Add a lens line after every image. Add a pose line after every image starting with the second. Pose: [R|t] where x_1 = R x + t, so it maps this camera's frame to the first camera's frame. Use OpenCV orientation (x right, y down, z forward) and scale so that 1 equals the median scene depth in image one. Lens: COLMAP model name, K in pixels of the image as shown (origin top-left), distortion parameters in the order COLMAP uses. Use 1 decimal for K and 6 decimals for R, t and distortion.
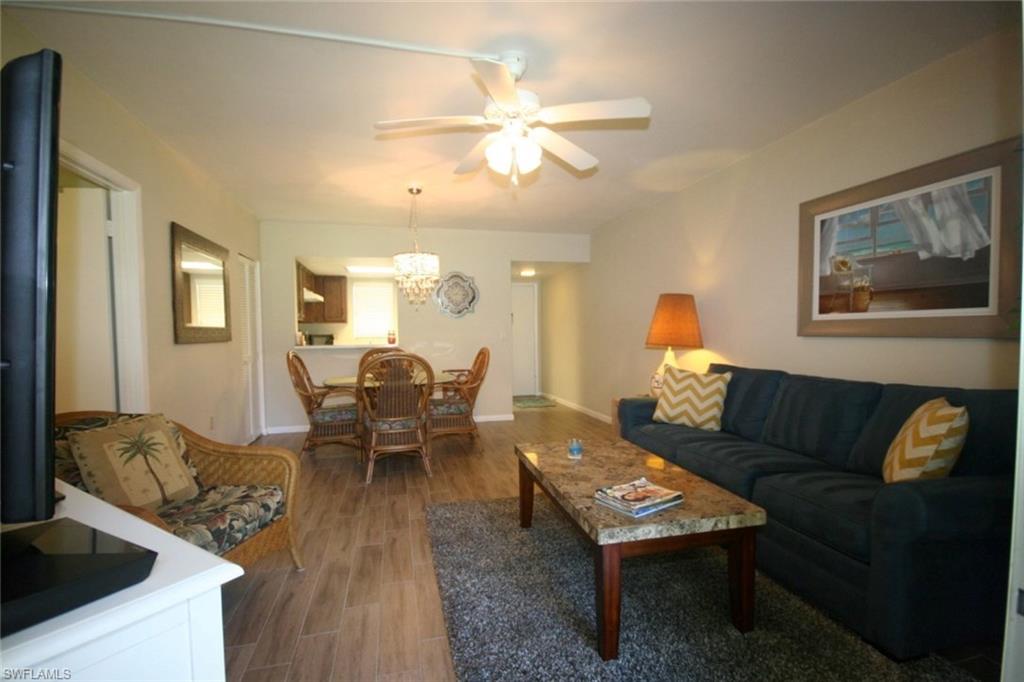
lens RADIAL K [[466.6, 0, 514.4], [0, 466.6, 356.2], [0, 0, 1]] dist [-0.003506, -0.000763]
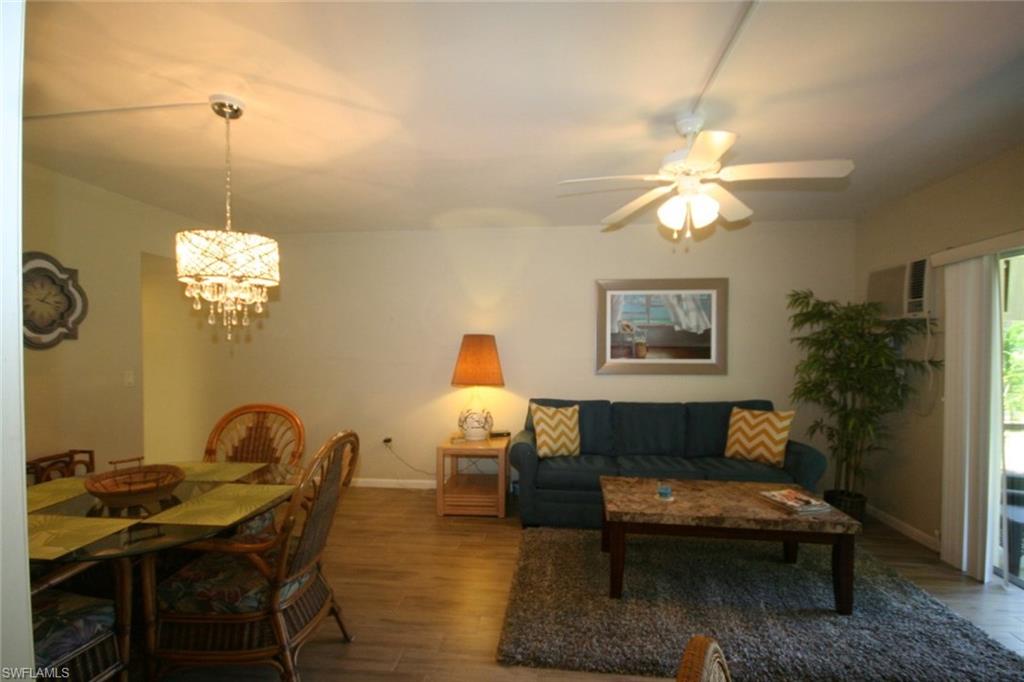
lens RADIAL K [[466.6, 0, 514.4], [0, 466.6, 356.2], [0, 0, 1]] dist [-0.003506, -0.000763]
pose [[0.363436, -0.003937, 0.931611, -0.865033], [0.046254, 0.998834, -0.013823, -0.098464], [-0.930470, 0.048115, 0.363195, 0.801045]]
